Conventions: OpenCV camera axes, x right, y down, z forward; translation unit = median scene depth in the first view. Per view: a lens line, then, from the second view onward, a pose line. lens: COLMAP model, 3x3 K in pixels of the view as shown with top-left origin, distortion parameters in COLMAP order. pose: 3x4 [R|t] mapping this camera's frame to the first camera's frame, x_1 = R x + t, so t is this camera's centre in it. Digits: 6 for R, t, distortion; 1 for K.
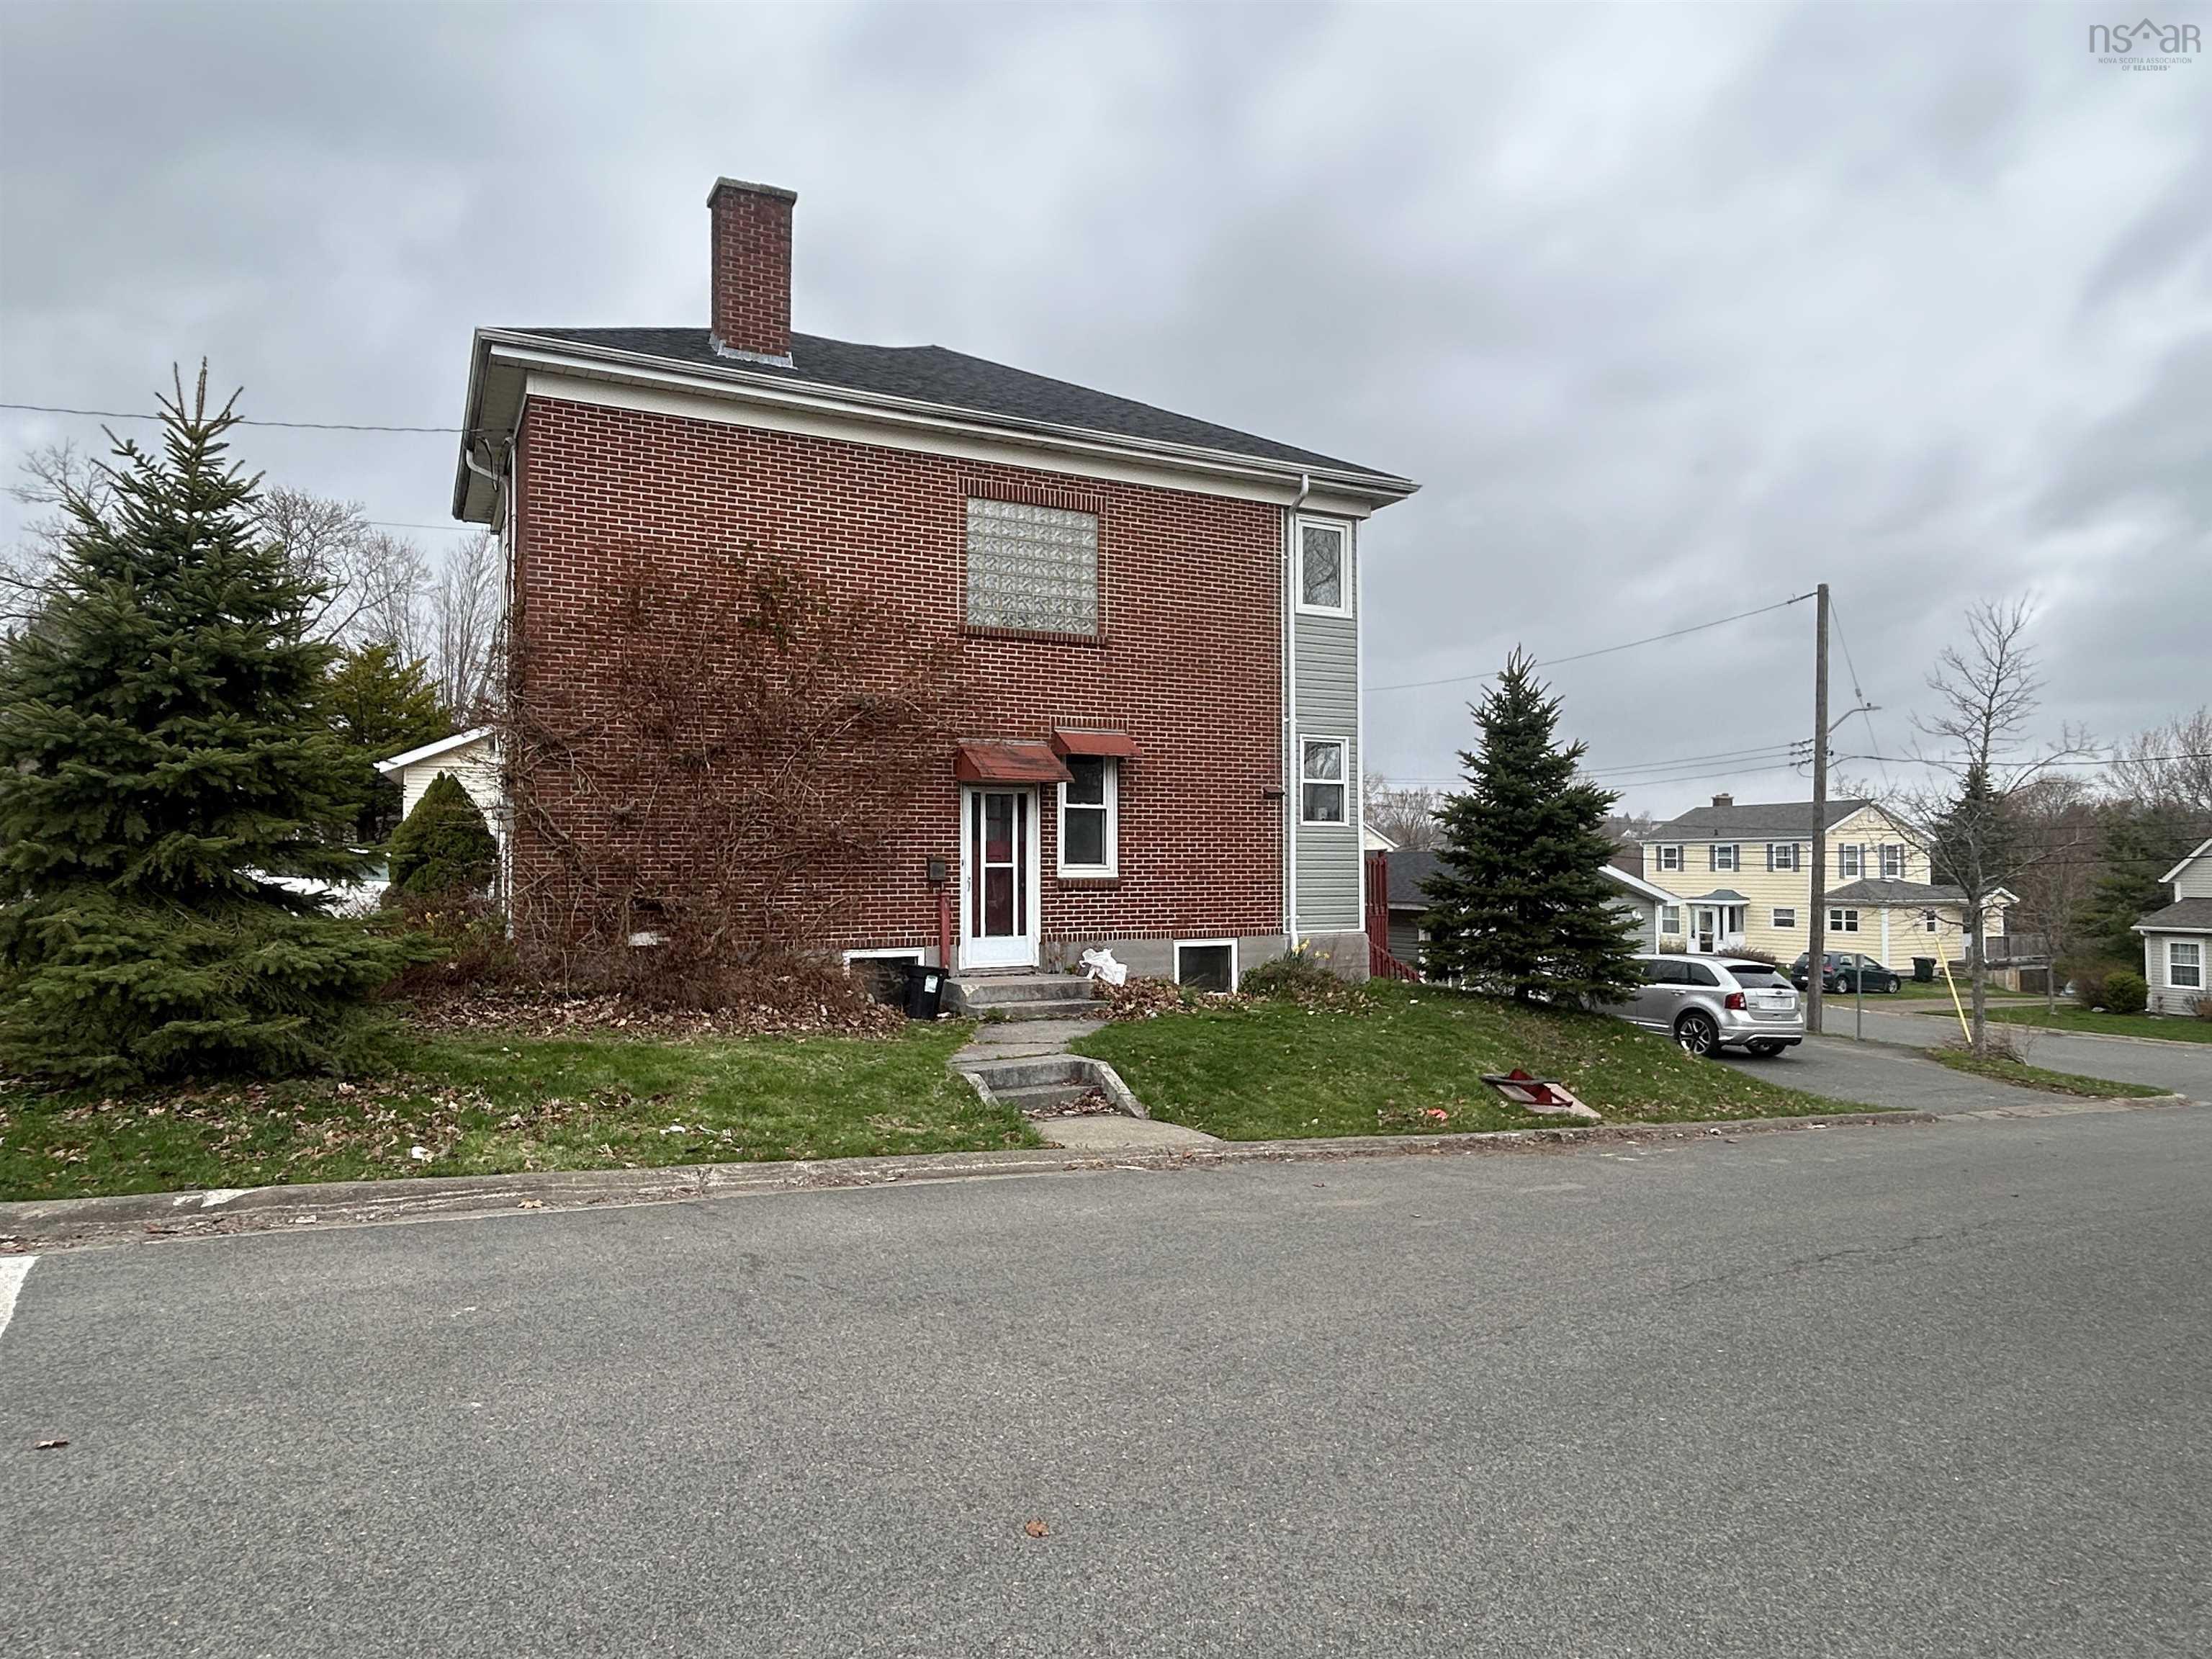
lens RADIAL K [[1341.1, 0, 1106.0], [0, 1341.1, 829.5], [0, 0, 1]] dist [-0.000533, -0.000372]
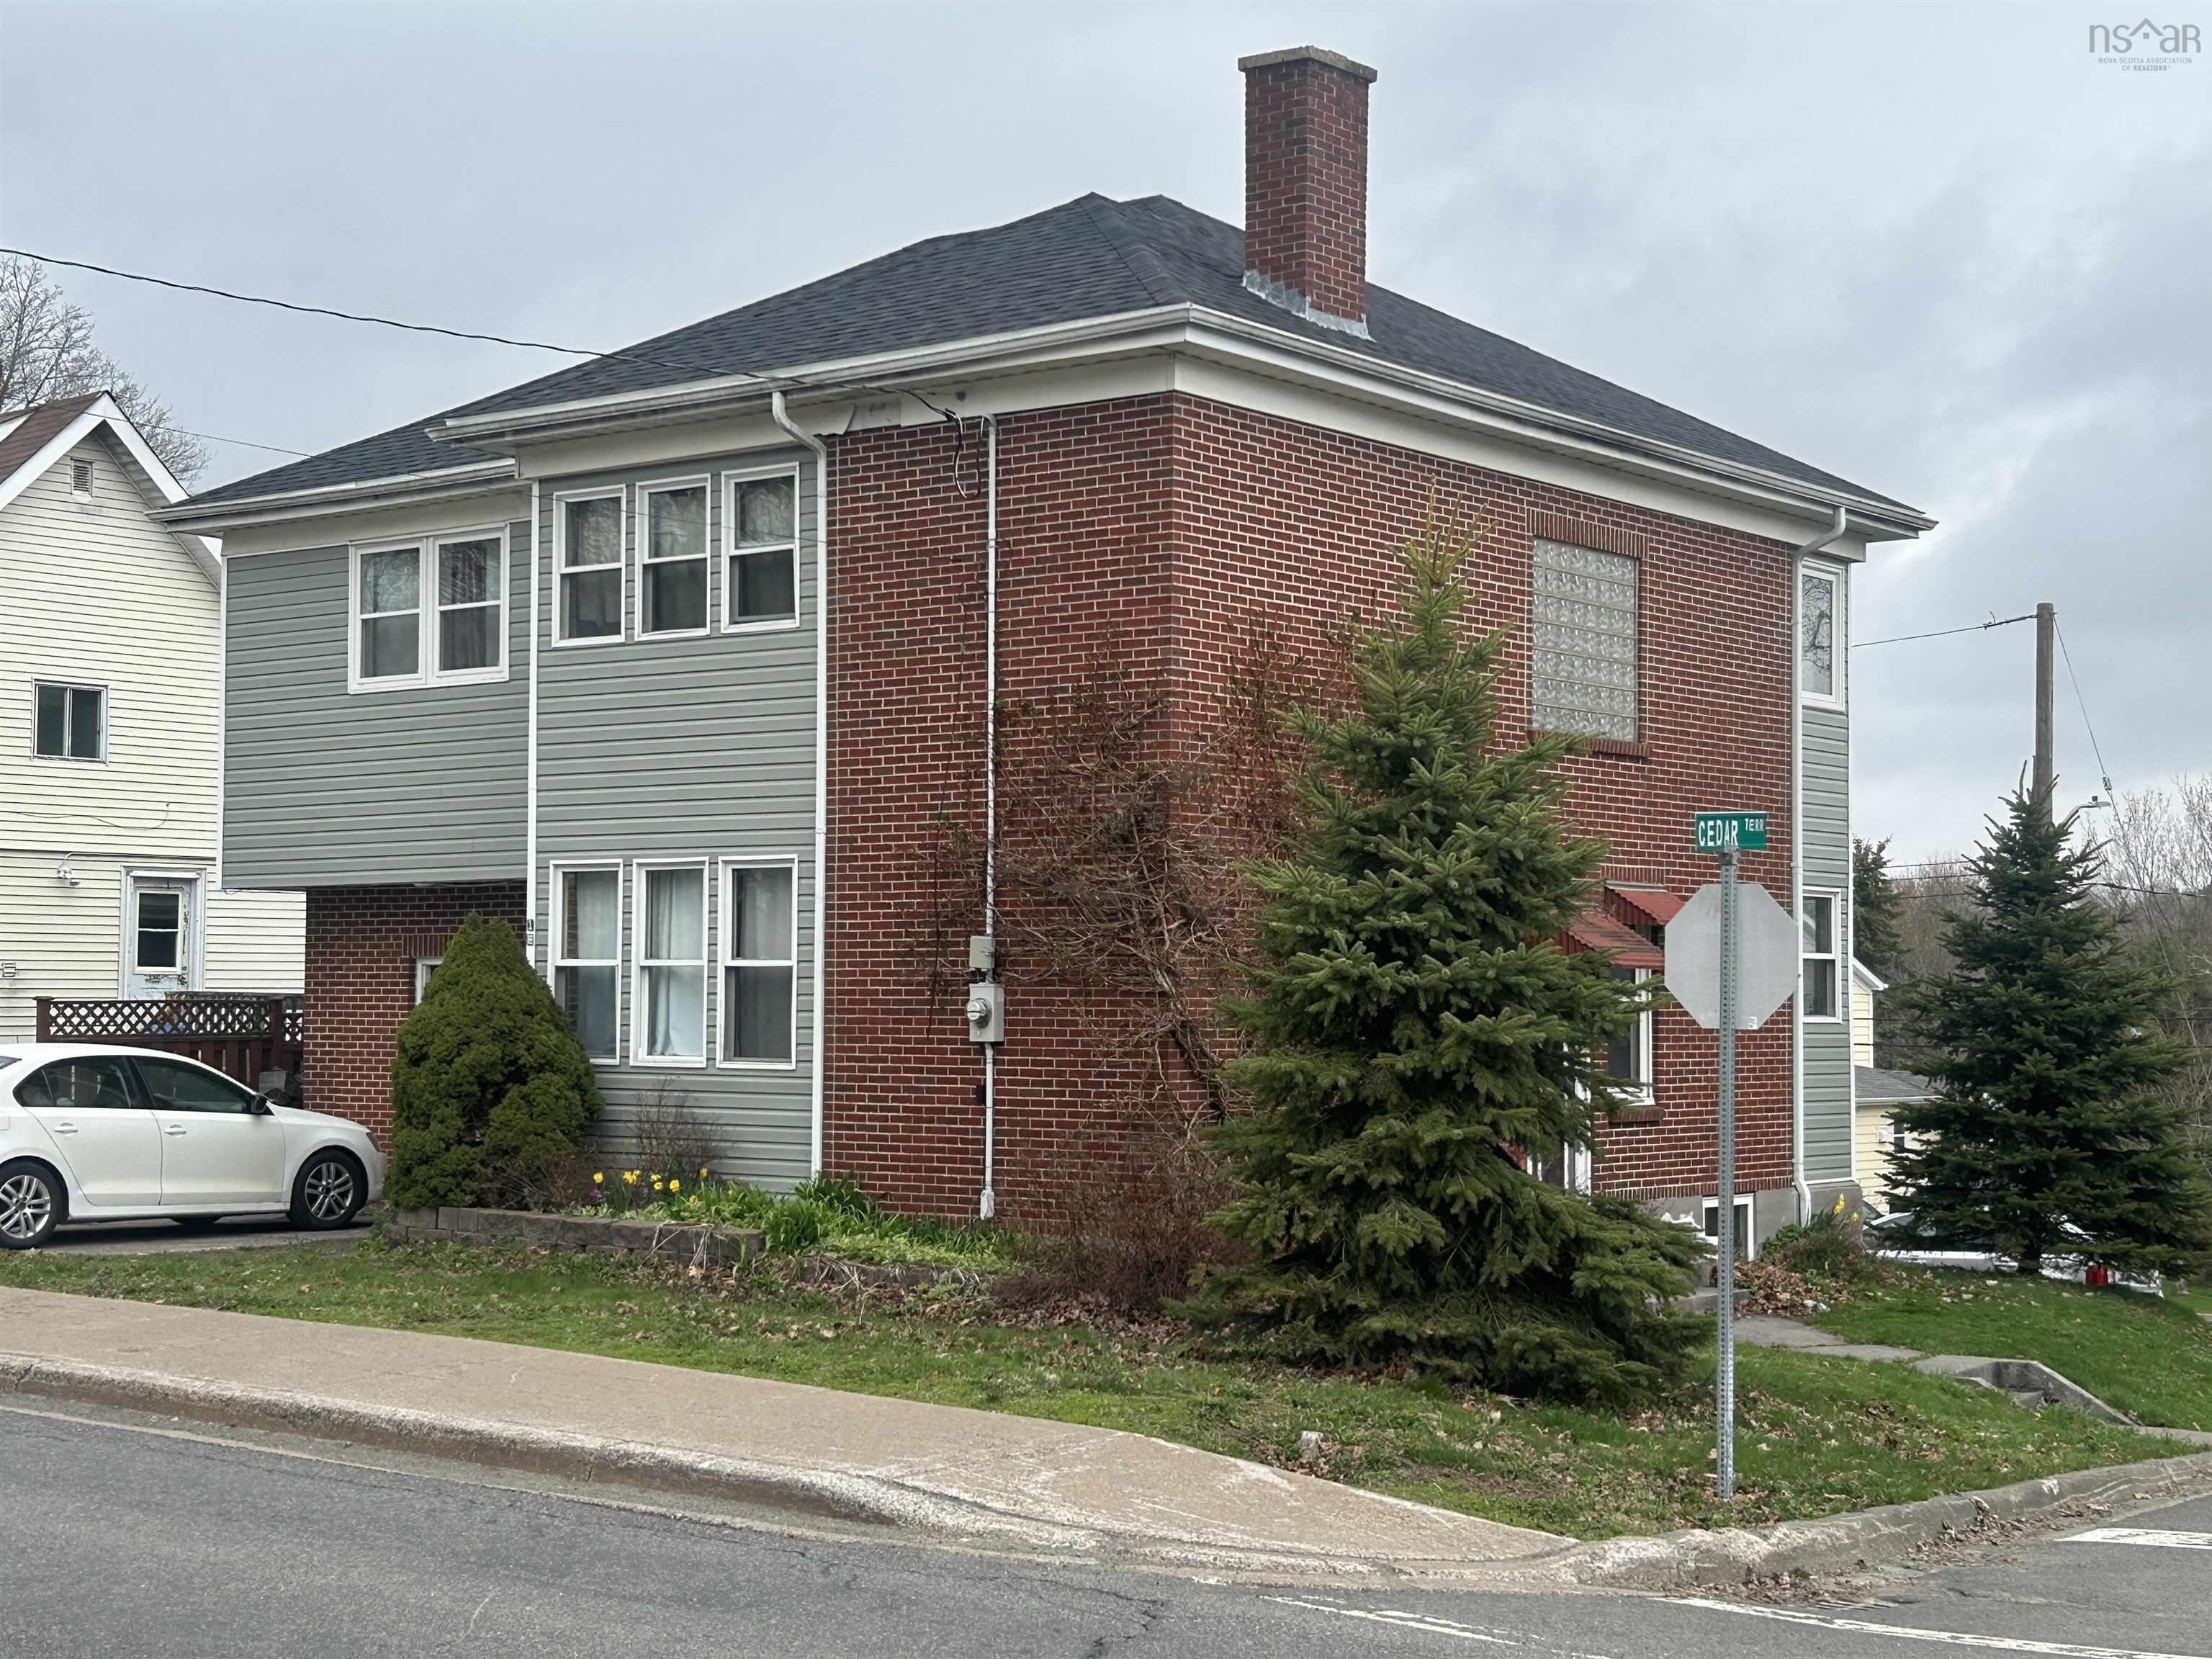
lens RADIAL K [[3070.9, 0, 1106.0], [0, 3070.9, 829.5], [0, 0, 1]] dist [0.185502, 0.024657]
pose [[0.915457, 0.030604, 0.401250, -0.772863], [-0.021168, 0.999386, -0.027931, -0.047229], [-0.401858, 0.017076, 0.915543, -0.270404]]
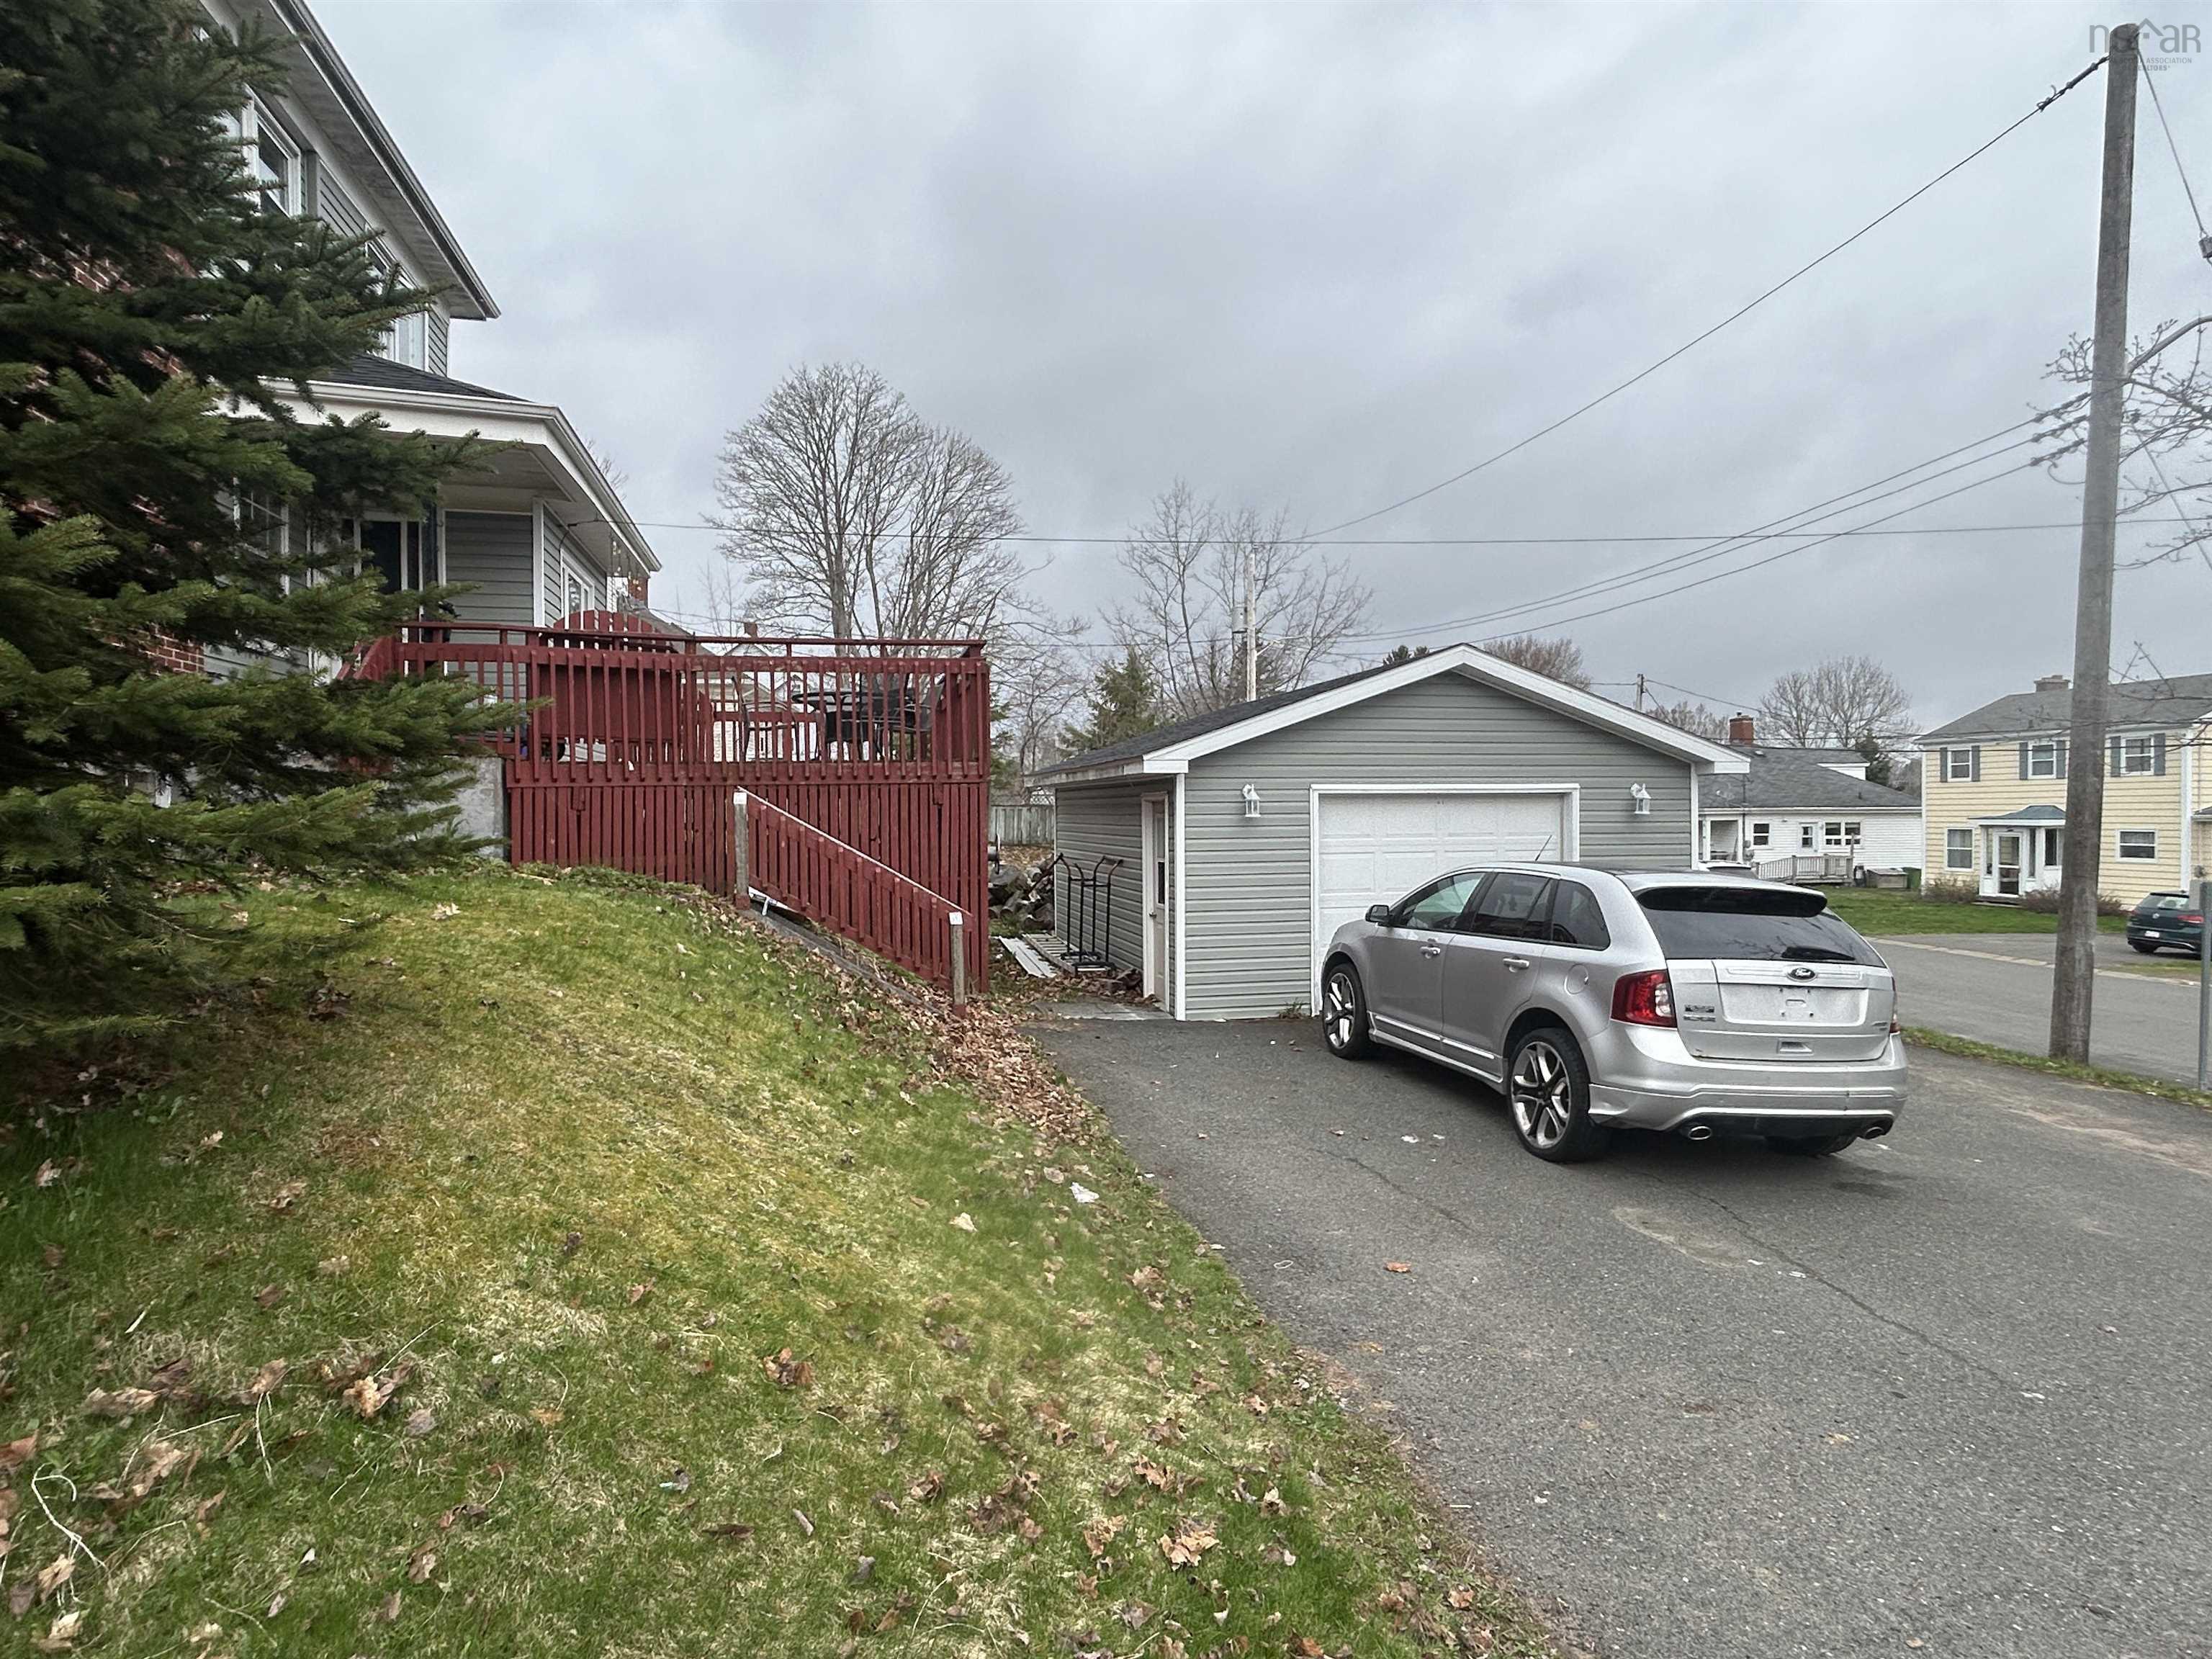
lens RADIAL K [[1242.9, 0, 1106.0], [0, 1242.9, 829.5], [0, 0, 1]] dist [0.005036, 0.002070]
pose [[0.967688, -0.000315, -0.252152, 0.549281], [0.010323, 0.999210, 0.038369, 0.098201], [0.251941, -0.039732, 0.966927, 0.889547]]
